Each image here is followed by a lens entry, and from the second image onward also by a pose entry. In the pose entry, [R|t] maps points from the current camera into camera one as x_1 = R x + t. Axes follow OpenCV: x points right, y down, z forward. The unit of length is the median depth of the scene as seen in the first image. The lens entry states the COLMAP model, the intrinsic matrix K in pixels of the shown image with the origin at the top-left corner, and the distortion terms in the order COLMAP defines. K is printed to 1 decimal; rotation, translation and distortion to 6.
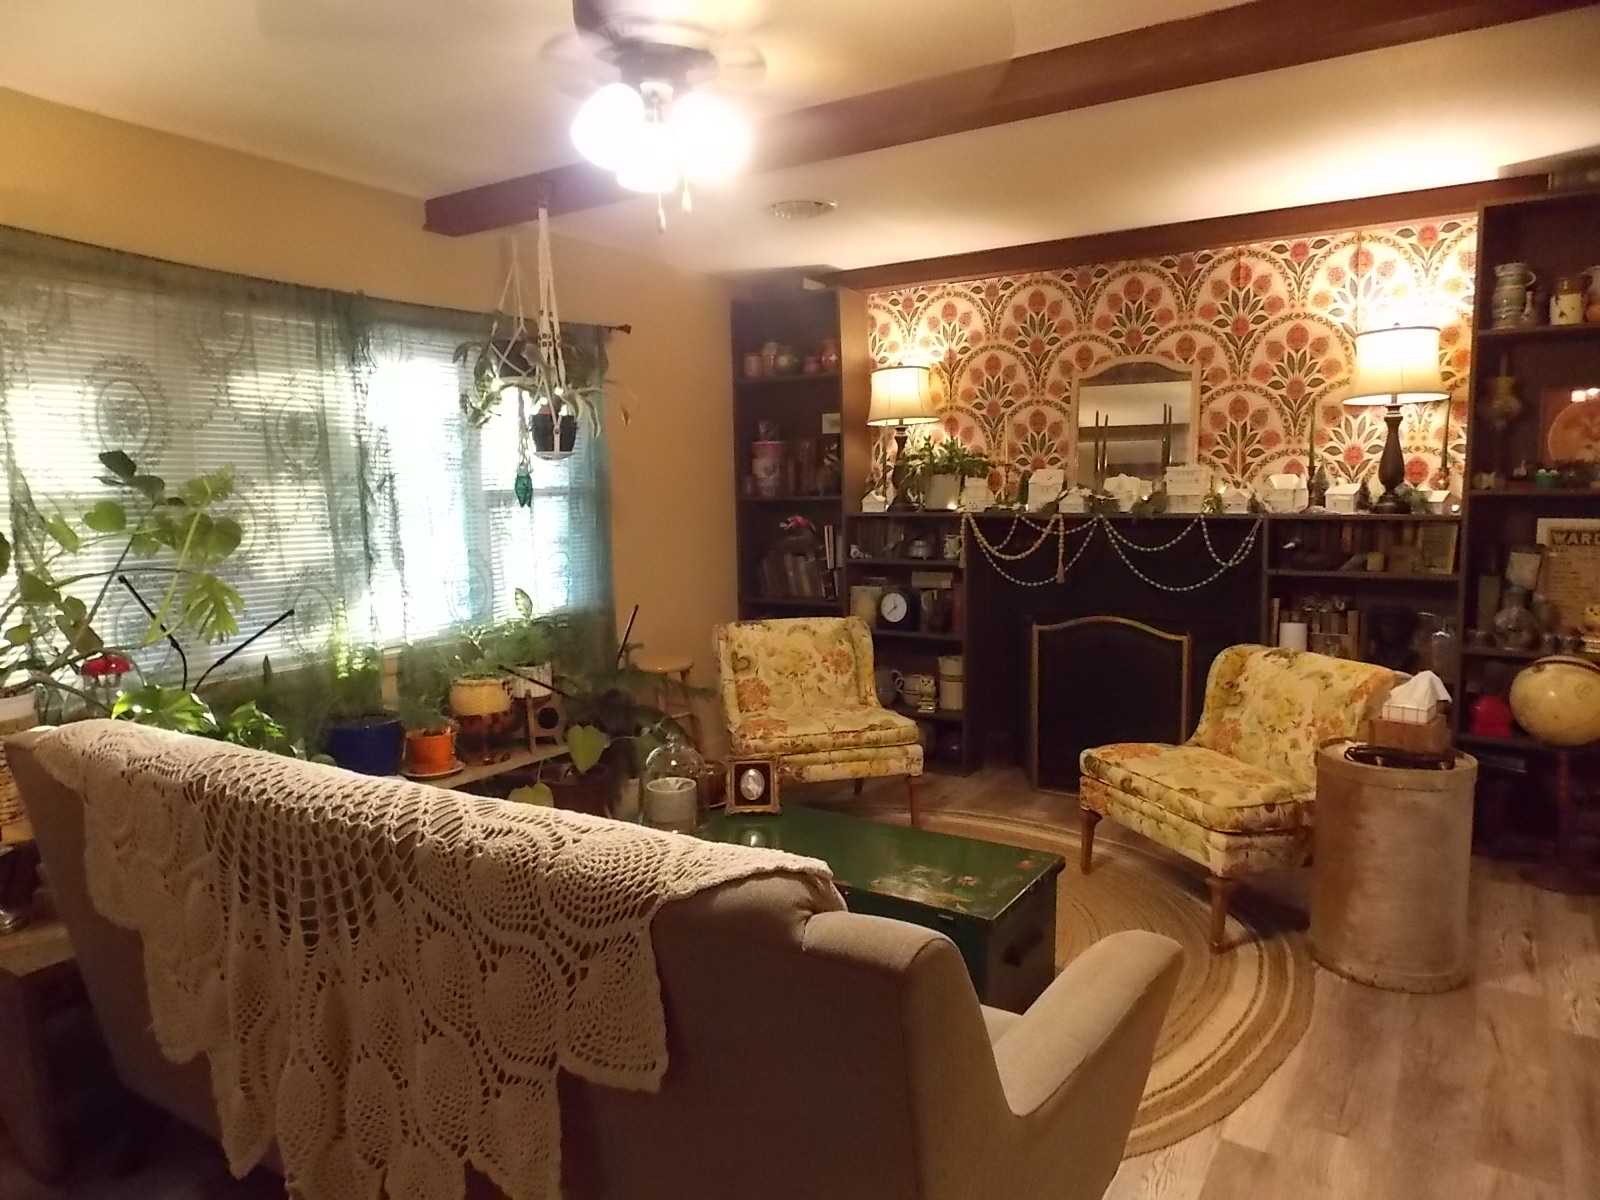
lens RADIAL K [[1067.3, 0, 796.9], [0, 1067.3, 602.1], [0, 0, 1]] dist [0.011083, -0.006773]
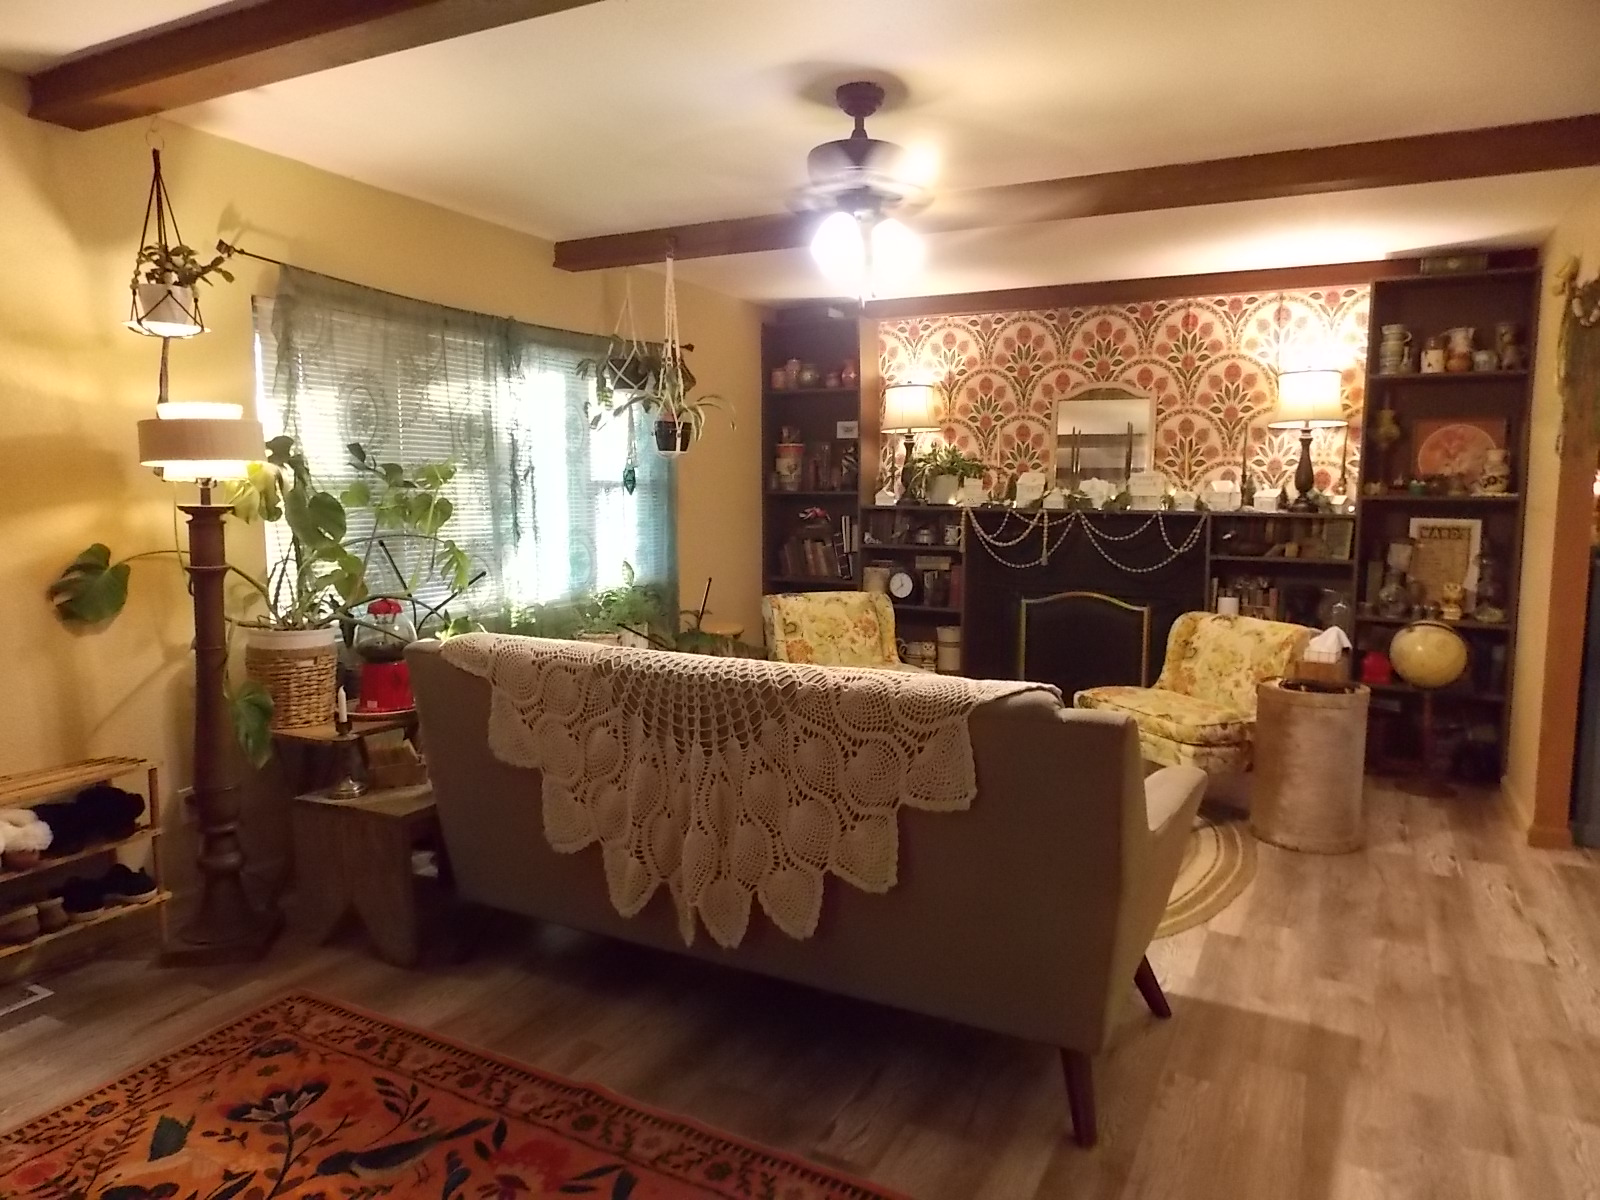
lens RADIAL K [[1067.3, 0, 798.9], [0, 1067.3, 601.4], [0, 0, 1]] dist [0.011083, -0.006773]
pose [[0.995639, 0.009777, 0.092776, -0.186571], [-0.009907, 0.999950, 0.000947, 0.031913], [-0.092762, -0.001862, 0.995687, -0.252020]]
